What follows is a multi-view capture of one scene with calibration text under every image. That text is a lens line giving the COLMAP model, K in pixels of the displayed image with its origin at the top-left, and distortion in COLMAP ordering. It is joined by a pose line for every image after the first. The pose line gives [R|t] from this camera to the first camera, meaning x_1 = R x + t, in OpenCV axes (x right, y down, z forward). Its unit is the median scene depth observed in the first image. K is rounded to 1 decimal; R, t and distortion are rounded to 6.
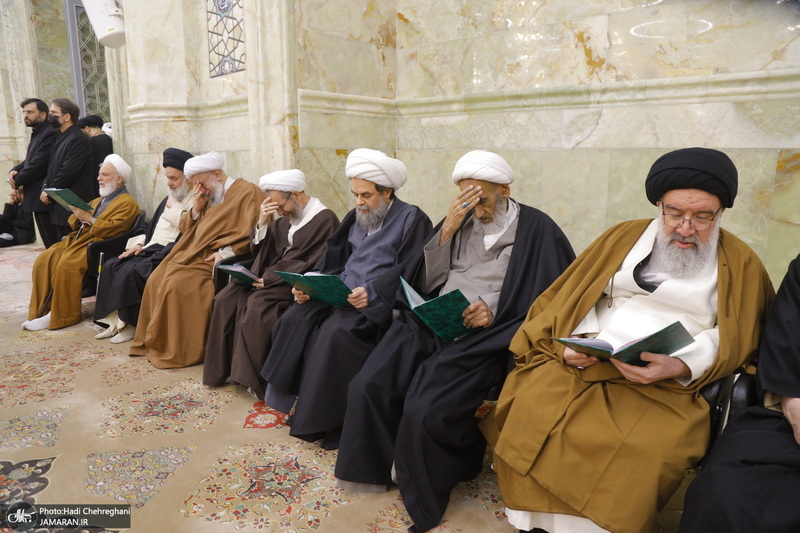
lens RADIAL K [[547.9, 0, 400.0], [0, 547.9, 282.2], [0, 0, 1]] dist [-0.130757, 0.073422]
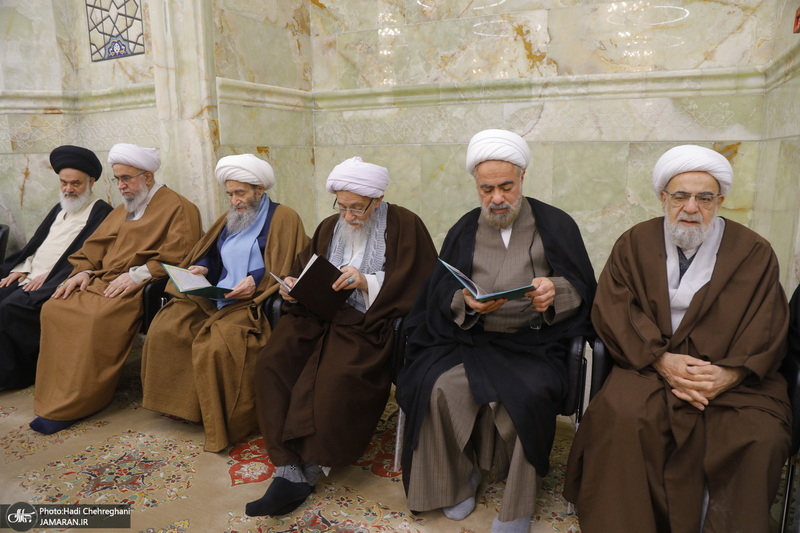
lens RADIAL K [[546.6, 0, 401.7], [0, 546.6, 275.9], [0, 0, 1]] dist [-0.123388, 0.070088]
pose [[0.956778, -0.073886, 0.281276, -0.167068], [0.074687, 0.997176, 0.007889, -0.023858], [-0.281064, 0.013460, 0.959595, 0.095542]]
